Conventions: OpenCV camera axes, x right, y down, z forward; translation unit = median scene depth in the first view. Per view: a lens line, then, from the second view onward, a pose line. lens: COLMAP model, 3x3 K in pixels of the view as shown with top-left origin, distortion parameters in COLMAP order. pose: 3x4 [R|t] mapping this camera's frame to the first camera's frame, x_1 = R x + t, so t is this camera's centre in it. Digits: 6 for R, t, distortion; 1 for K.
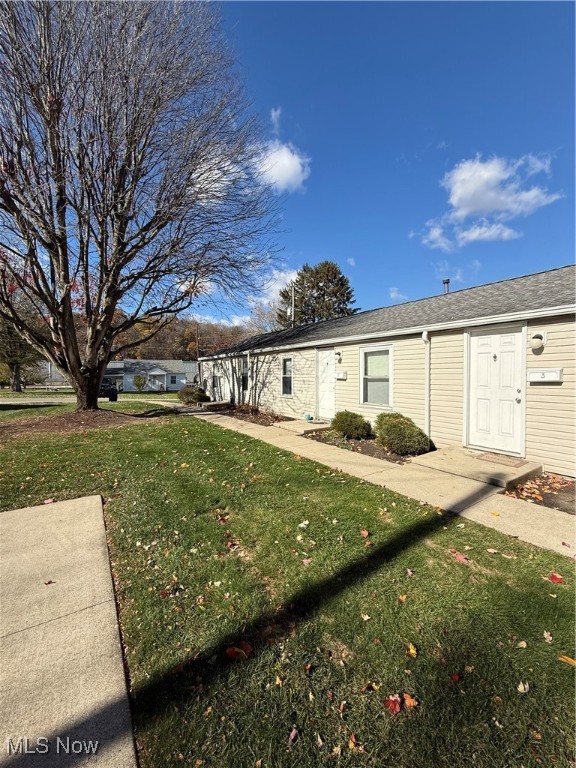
lens RADIAL K [[305.7, 0, 286.4], [0, 305.7, 380.8], [0, 0, 1]] dist [-0.001118, 0.000003]
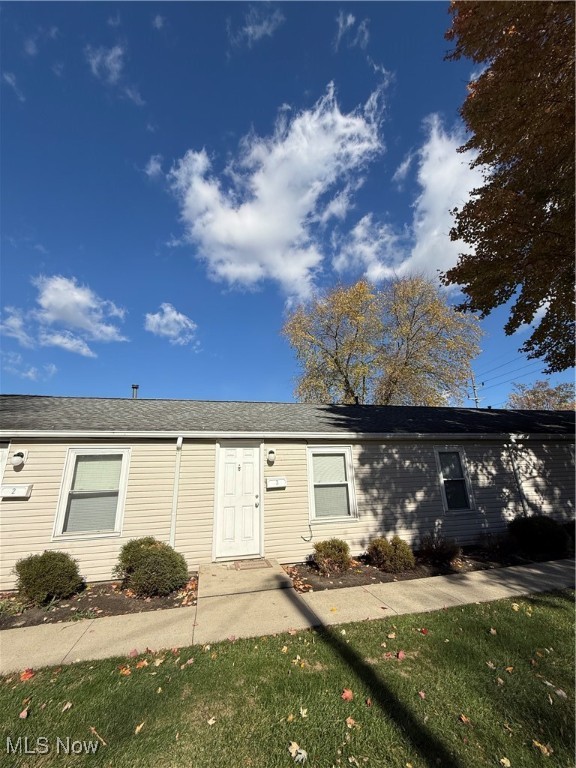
lens RADIAL K [[305.7, 0, 286.4], [0, 305.7, 380.8], [0, 0, 1]] dist [-0.001118, 0.000003]
pose [[0.337675, 0.277543, 0.899414, -0.385505], [0.047439, 0.949307, -0.310749, -0.018587], [-0.940067, 0.147599, 0.307391, 0.411587]]
